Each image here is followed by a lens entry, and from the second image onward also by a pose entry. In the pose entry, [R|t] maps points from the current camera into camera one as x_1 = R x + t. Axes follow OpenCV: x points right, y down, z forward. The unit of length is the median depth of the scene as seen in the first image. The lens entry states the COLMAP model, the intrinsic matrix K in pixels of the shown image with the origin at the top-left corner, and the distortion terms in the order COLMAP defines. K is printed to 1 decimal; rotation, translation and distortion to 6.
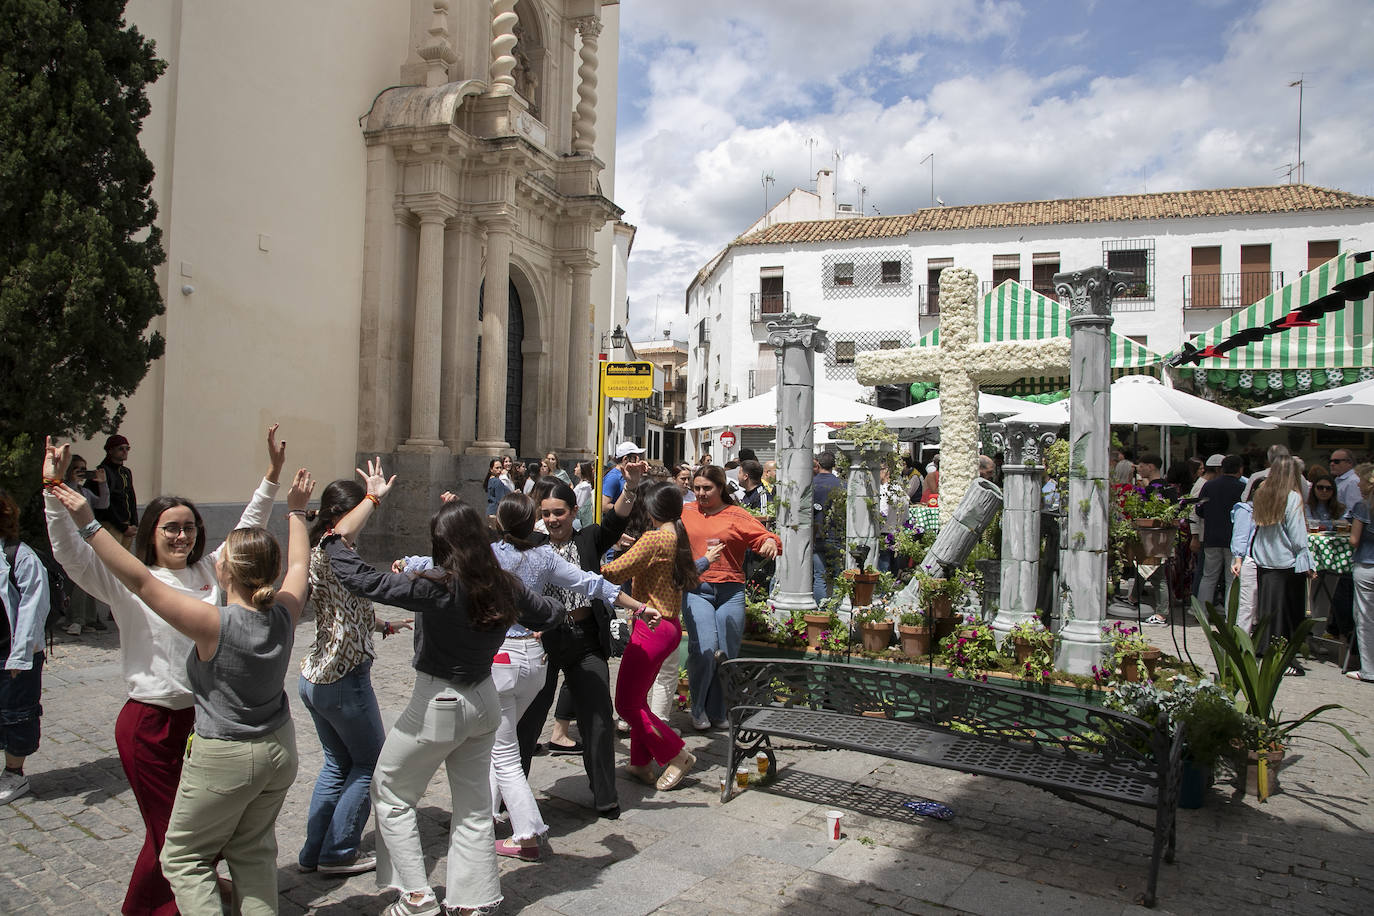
lens RADIAL K [[1028.0, 0, 687.0], [0, 1028.0, 458.0], [0, 0, 1]] dist [-0.124247, 0.091266]
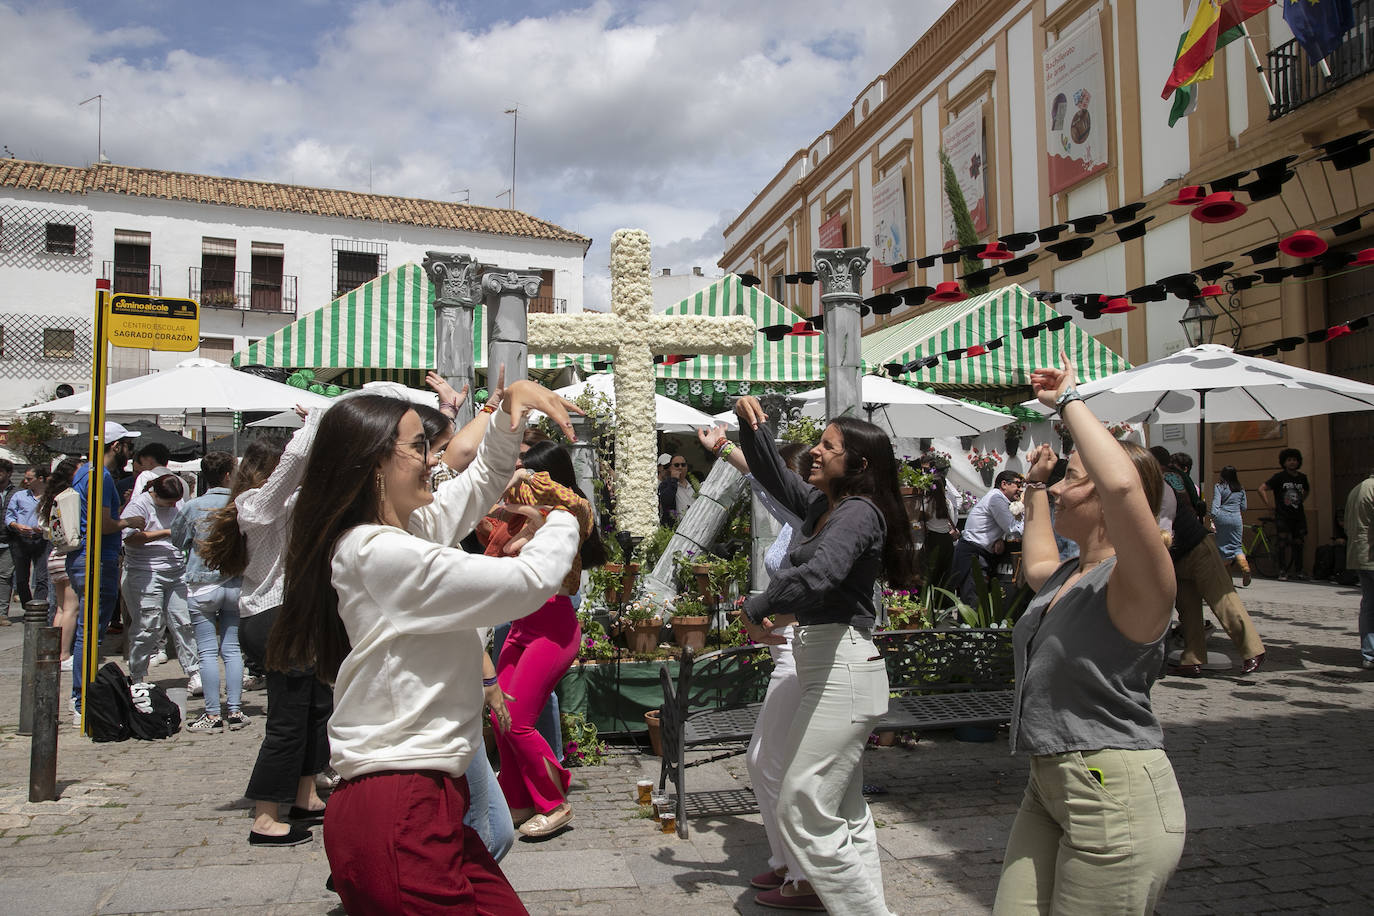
lens RADIAL K [[1187.8, 0, 682.2], [0, 1187.8, 455.3], [0, 0, 1]] dist [-0.060653, 0.090996]
pose [[0.641234, 0.019413, 0.767100, -0.185622], [0.015580, 0.999144, -0.038309, 0.019921], [-0.767187, 0.036516, 0.640383, 0.105625]]
